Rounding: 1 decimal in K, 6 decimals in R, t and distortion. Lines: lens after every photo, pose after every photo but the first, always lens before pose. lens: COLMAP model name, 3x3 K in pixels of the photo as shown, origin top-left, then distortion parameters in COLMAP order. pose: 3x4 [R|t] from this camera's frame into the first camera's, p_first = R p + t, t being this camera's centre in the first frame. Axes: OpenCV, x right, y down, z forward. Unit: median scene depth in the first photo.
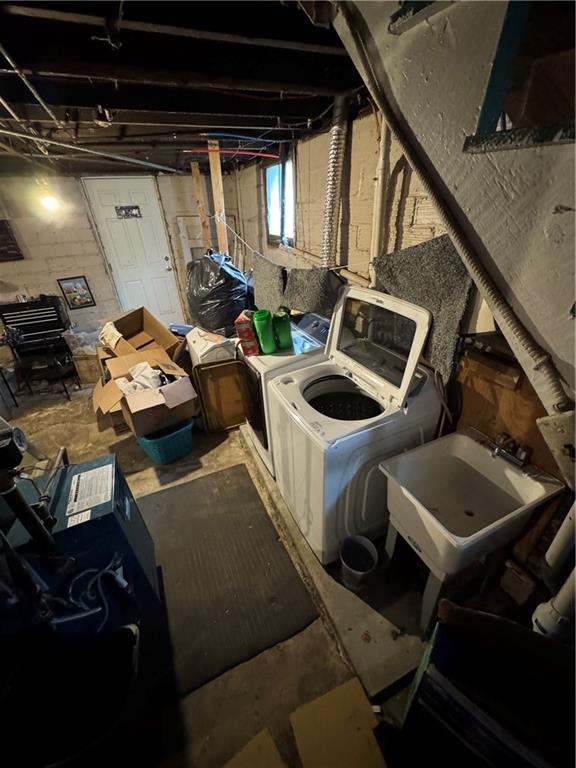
lens RADIAL K [[306.4, 0, 285.6], [0, 306.4, 386.5], [0, 0, 1]] dist [0.002409, 0.000066]
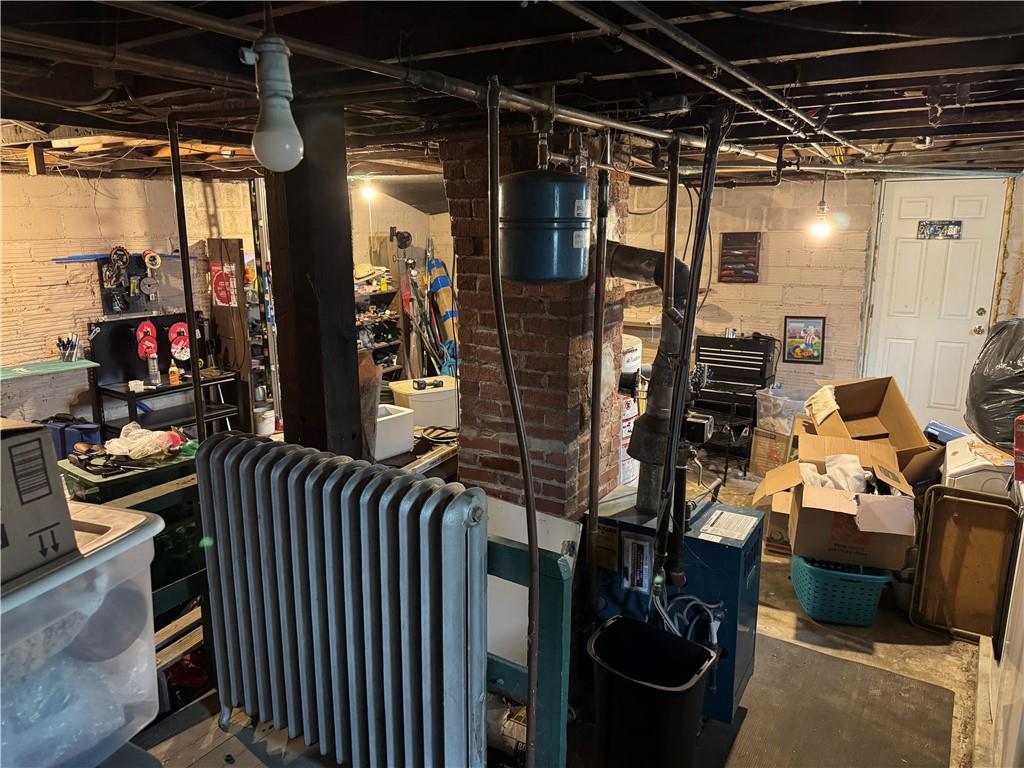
lens RADIAL K [[721.9, 0, 510.0], [0, 721.9, 382.6], [0, 0, 1]] dist [-0.000675, -0.014999]
pose [[0.553664, 0.223778, -0.802109, 0.279481], [-0.435699, 0.898701, -0.050020, 0.160146], [0.709663, 0.377173, 0.595079, -0.396633]]
